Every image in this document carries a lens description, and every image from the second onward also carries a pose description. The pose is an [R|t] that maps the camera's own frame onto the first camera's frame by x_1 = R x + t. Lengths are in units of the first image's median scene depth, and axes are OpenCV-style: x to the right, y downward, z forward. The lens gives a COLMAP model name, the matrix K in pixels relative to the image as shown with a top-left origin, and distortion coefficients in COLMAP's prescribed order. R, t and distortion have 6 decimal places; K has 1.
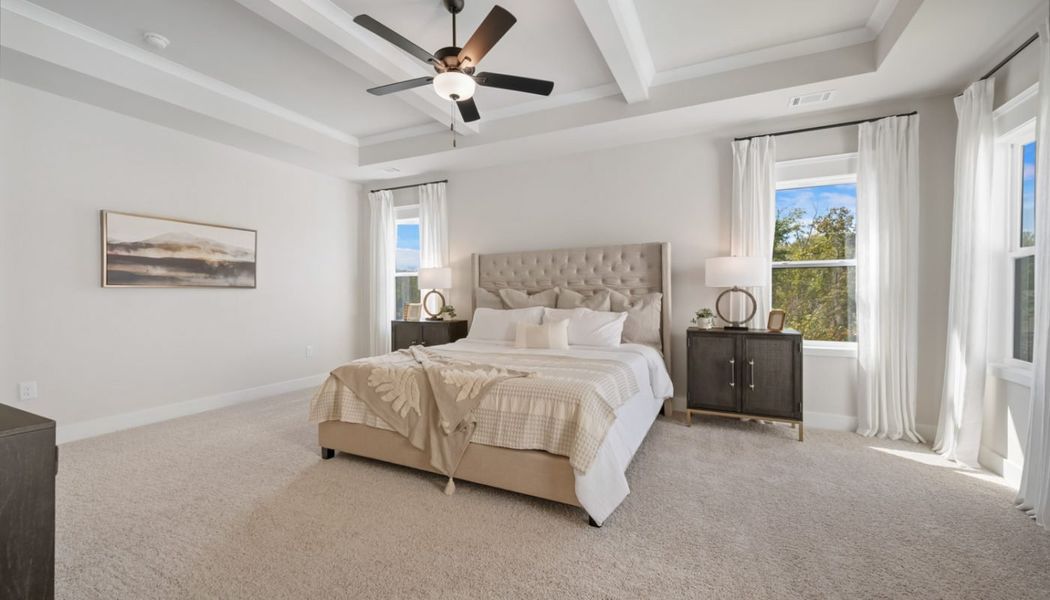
lens RADIAL K [[409.8, 0, 542.9], [0, 409.8, 302.1], [0, 0, 1]] dist [0.001204, 0.000106]
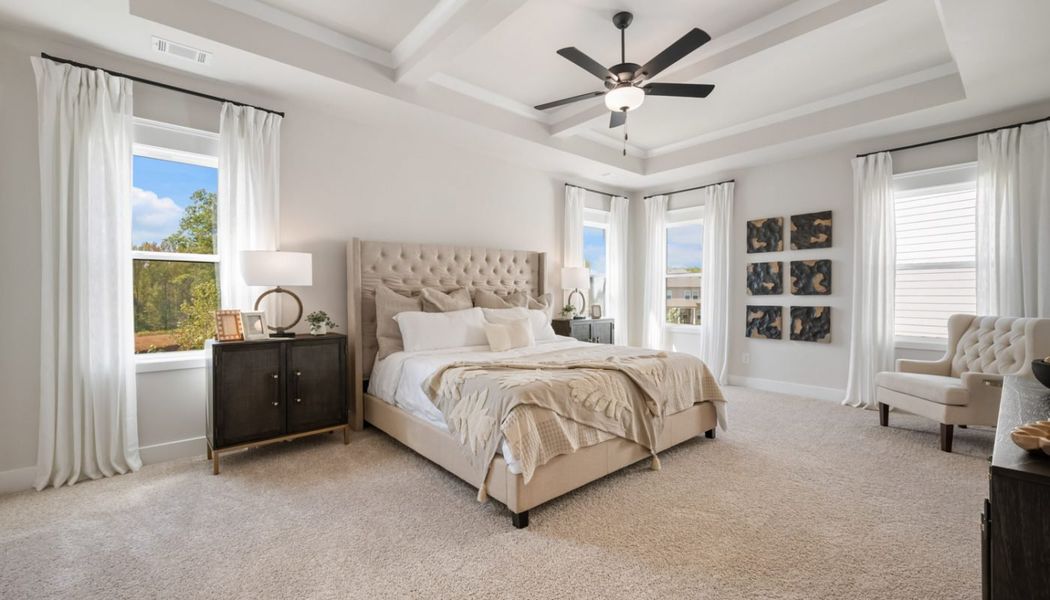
lens RADIAL K [[435.6, 0, 529.5], [0, 435.6, 296.3], [0, 0, 1]] dist [-0.000043, 0.000157]
pose [[0.397508, -0.001798, 0.917597, -0.807174], [0.022332, 0.999721, -0.007716, -0.004488], [-0.917327, 0.023558, 0.397437, 0.458128]]
